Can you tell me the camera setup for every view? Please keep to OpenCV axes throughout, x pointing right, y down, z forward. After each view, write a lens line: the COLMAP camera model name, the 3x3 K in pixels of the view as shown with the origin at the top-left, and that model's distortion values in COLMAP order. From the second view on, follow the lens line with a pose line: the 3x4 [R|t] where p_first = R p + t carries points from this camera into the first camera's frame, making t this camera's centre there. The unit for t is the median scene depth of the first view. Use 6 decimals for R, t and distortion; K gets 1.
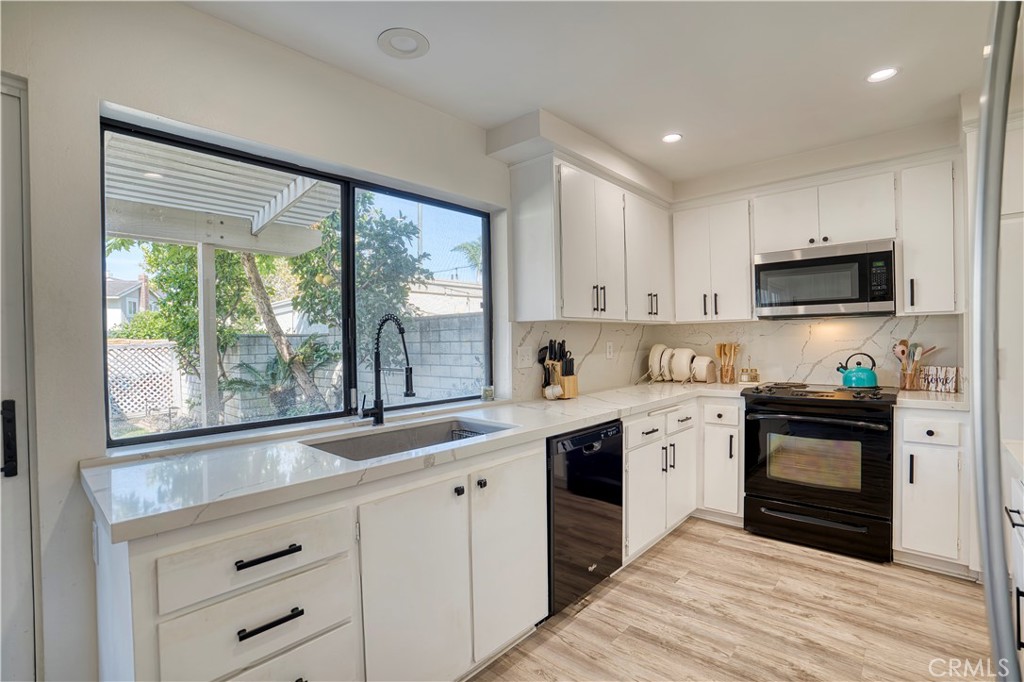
lens RADIAL K [[474.7, 0, 520.0], [0, 474.7, 343.1], [0, 0, 1]] dist [-0.089306, 0.039943]
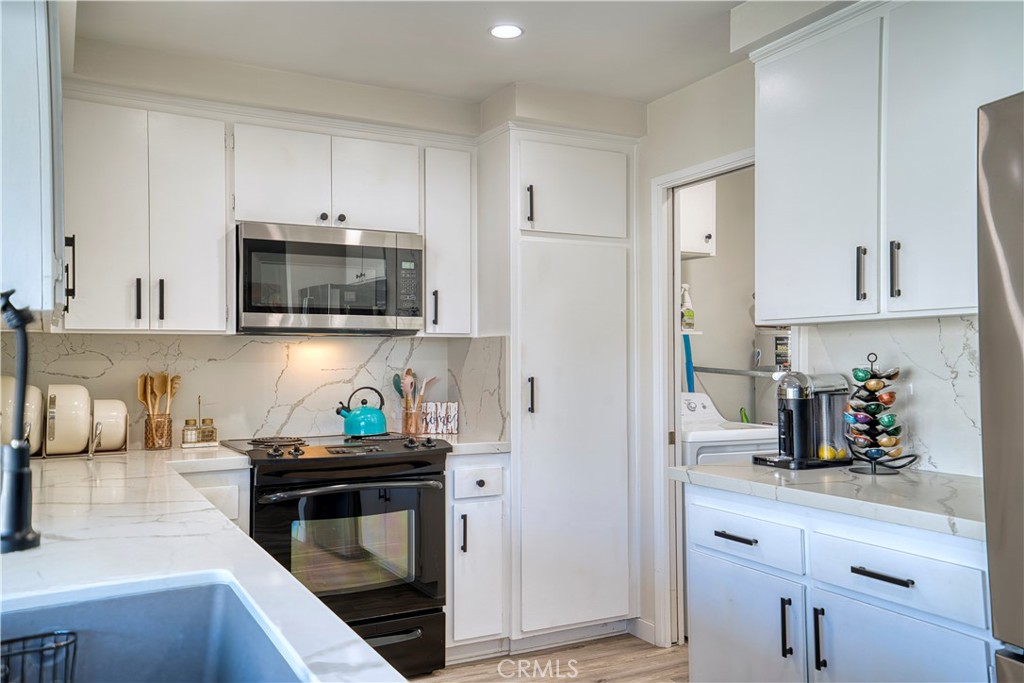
lens RADIAL K [[836.6, 0, 512.0], [0, 836.6, 341.5], [0, 0, 1]] dist [0.058065, 0.001970]
pose [[0.354533, 0.037932, 0.934274, -0.414201], [0.004189, 0.999102, -0.042154, 0.007848], [-0.935034, 0.018858, 0.354055, 0.356578]]
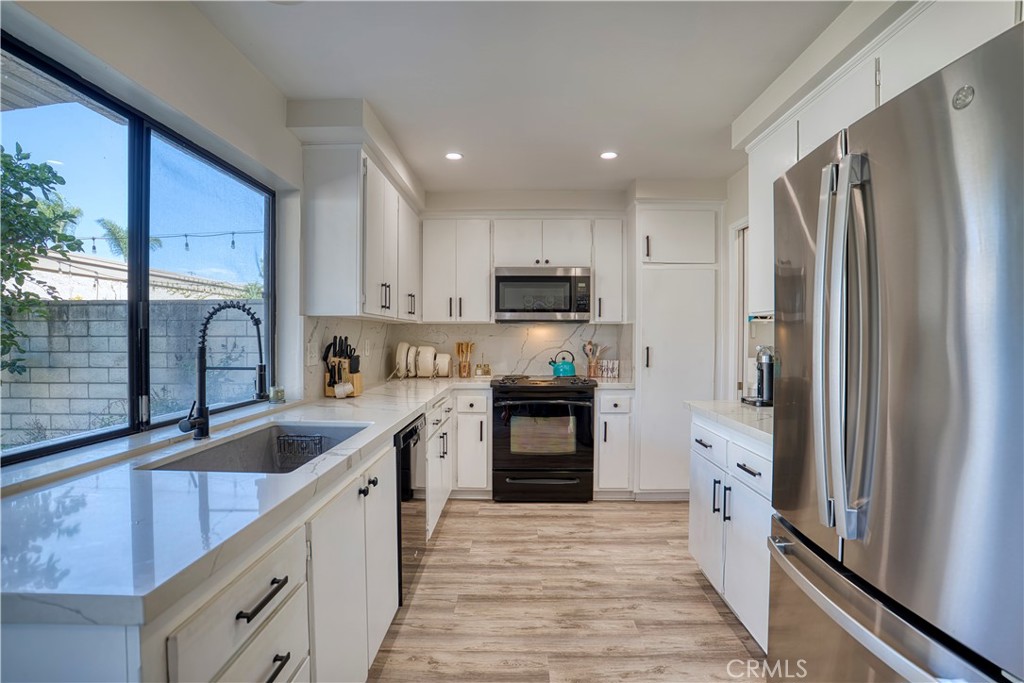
lens RADIAL K [[483.9, 0, 513.9], [0, 483.9, 344.4], [0, 0, 1]] dist [-0.083157, 0.036829]
pose [[0.758066, 0.008635, 0.652121, -0.301359], [-0.011048, 0.999939, -0.000398, 0.006533], [-0.652084, -0.006902, 0.758115, 0.037068]]
